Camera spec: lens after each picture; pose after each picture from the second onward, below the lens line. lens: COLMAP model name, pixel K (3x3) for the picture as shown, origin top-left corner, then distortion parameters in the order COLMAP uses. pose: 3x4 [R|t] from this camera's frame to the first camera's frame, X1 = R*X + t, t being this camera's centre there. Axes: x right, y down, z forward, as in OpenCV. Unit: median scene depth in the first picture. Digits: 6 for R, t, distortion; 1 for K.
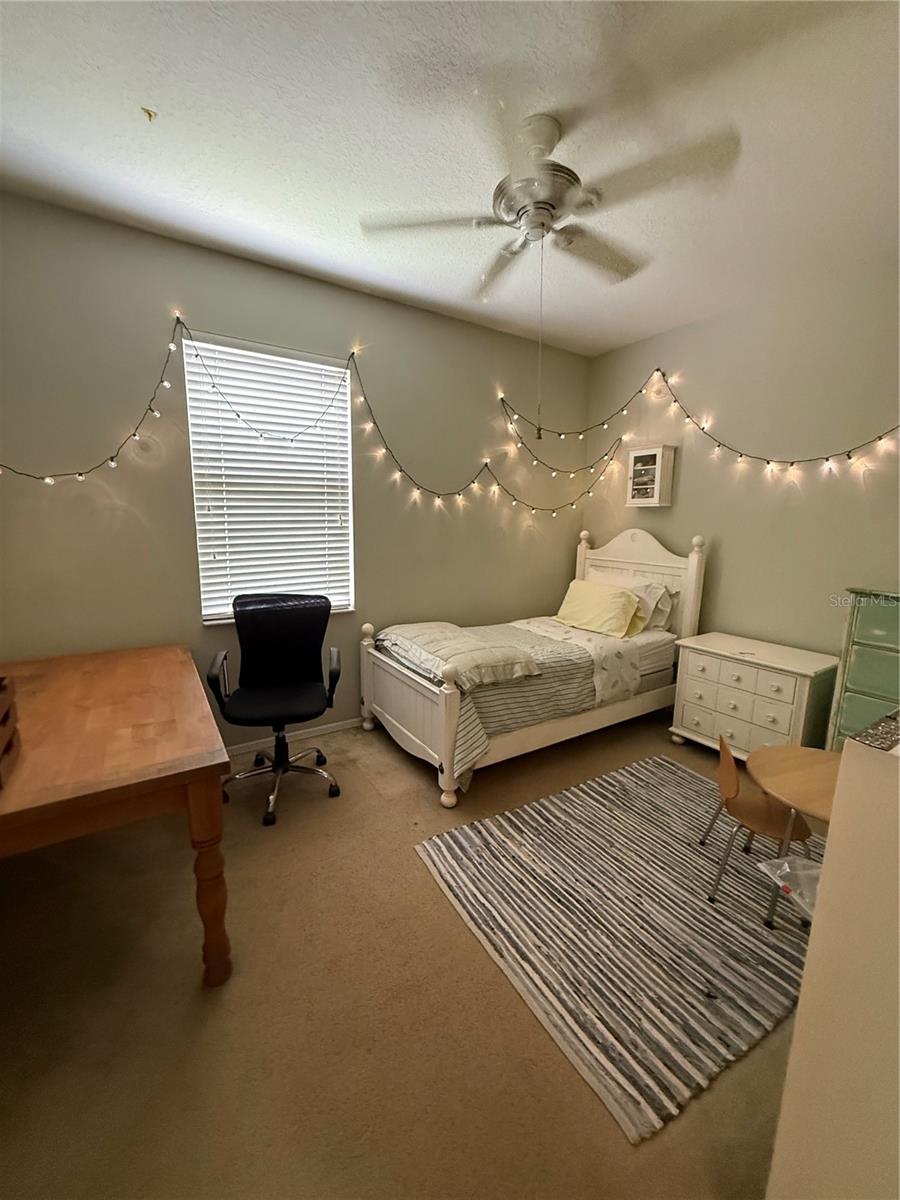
lens RADIAL K [[477.4, 0, 450.0], [0, 477.4, 600.0], [0, 0, 1]] dist [-0.001033, 0.000193]
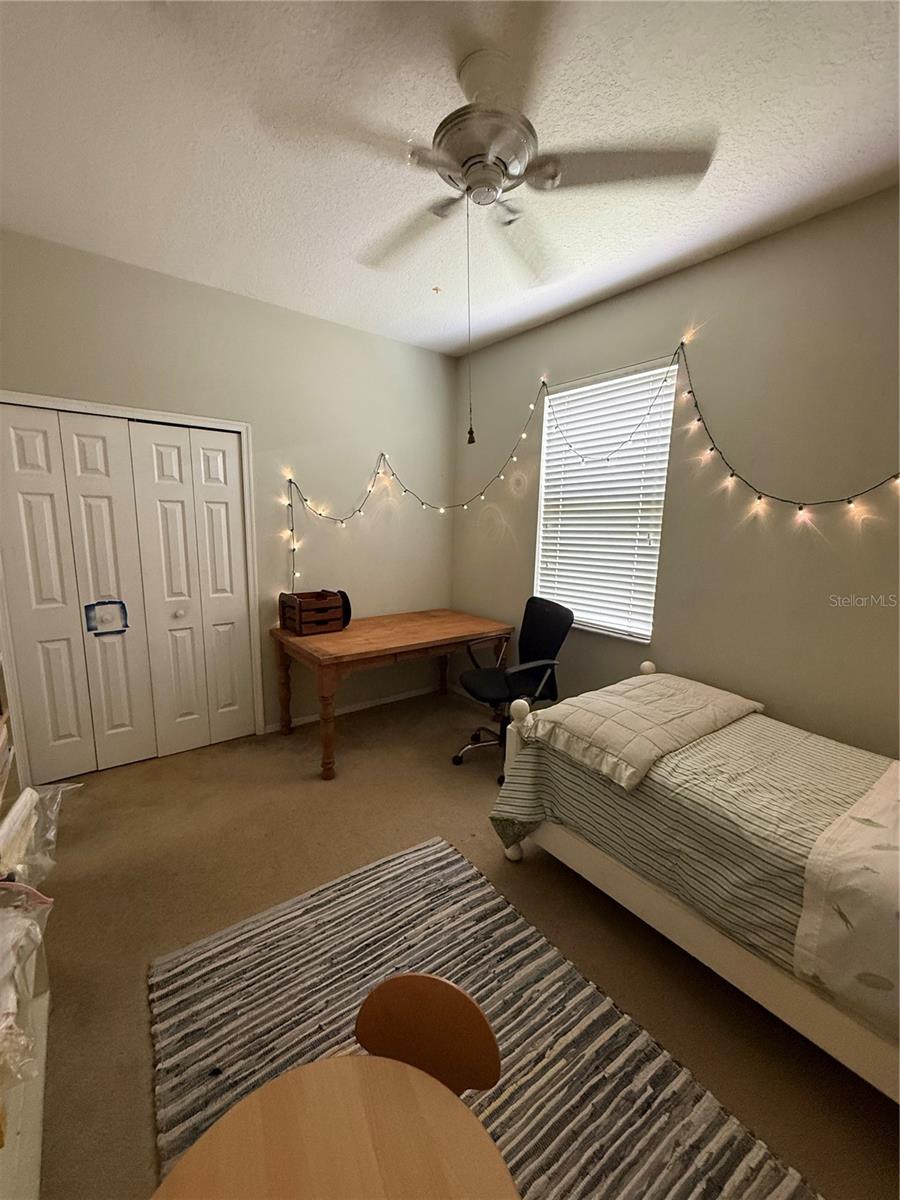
lens RADIAL K [[478.7, 0, 448.6], [0, 478.7, 598.3], [0, 0, 1]] dist [0.002032, 0.000347]
pose [[0.092236, 0.148896, -0.984542, 0.928418], [-0.190558, 0.973121, 0.129316, -0.154626], [0.977333, 0.175685, 0.118130, 0.811336]]
